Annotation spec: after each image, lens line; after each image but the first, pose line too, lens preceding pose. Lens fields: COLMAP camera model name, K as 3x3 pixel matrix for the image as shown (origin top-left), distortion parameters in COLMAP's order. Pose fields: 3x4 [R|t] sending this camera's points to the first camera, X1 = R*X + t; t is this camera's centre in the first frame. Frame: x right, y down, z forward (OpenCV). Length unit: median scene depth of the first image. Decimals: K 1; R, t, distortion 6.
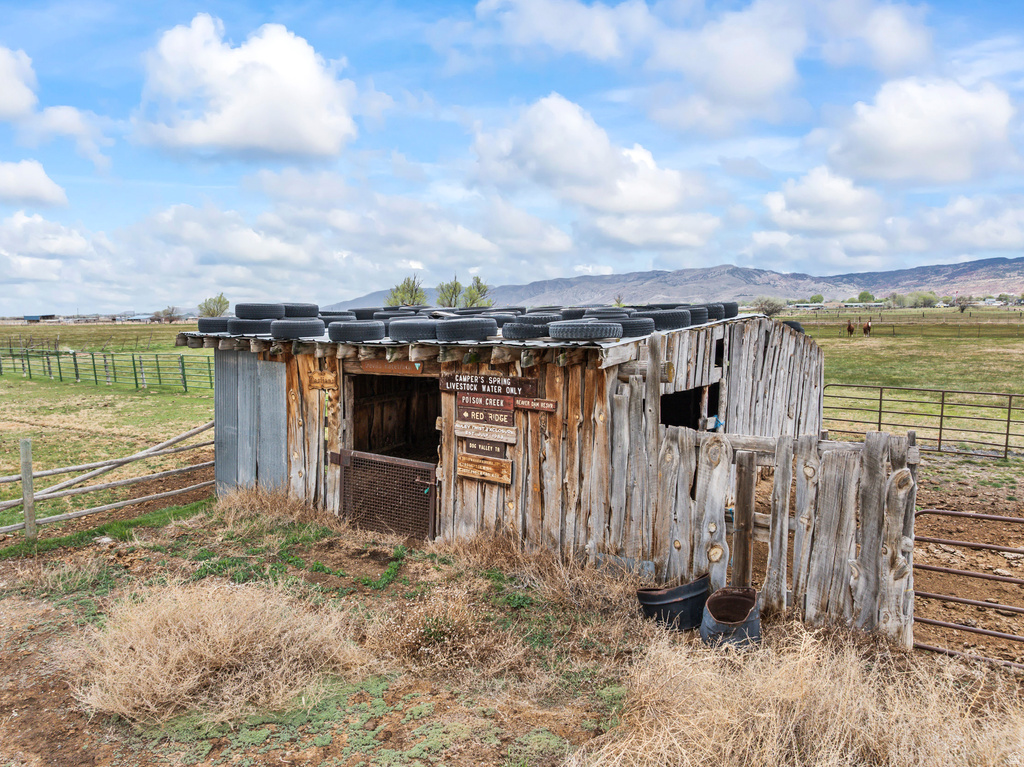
lens RADIAL K [[720.4, 0, 517.0], [0, 720.4, 376.1], [0, 0, 1]] dist [-0.031016, -0.008602]
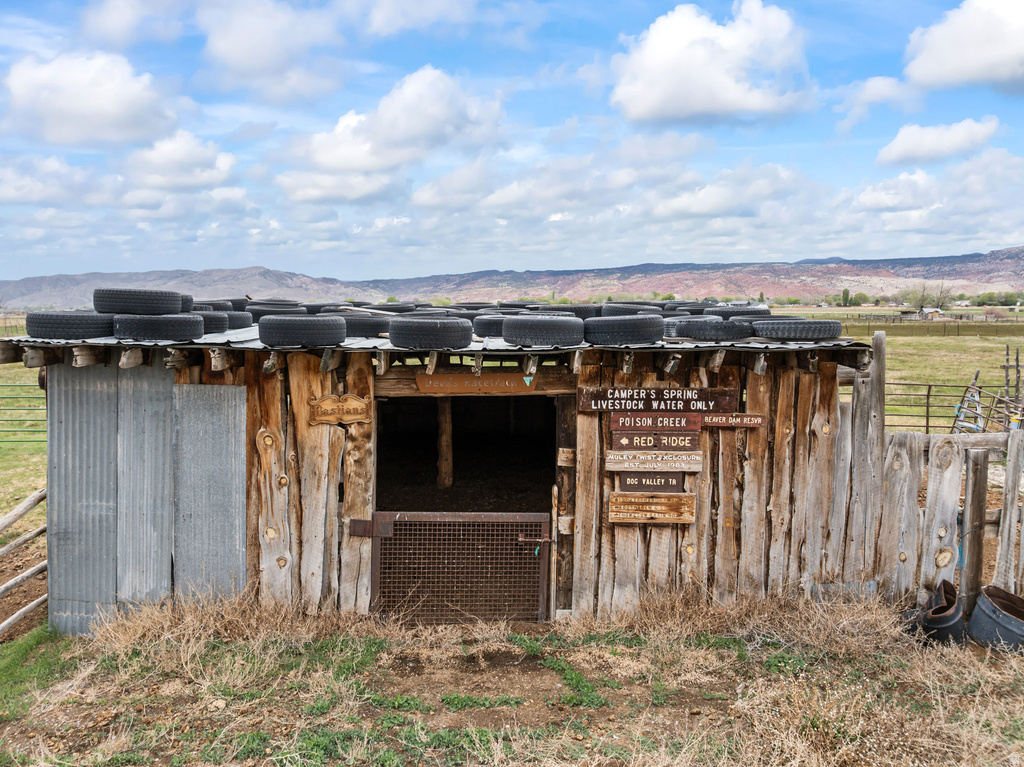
lens RADIAL K [[720.8, 0, 517.0], [0, 720.8, 379.1], [0, 0, 1]] dist [-0.041836, 0.006795]
pose [[0.807874, -0.044530, 0.587671, -0.612484], [0.044347, 0.998908, 0.014727, -0.028408], [-0.587685, 0.014164, 0.808966, 0.461839]]
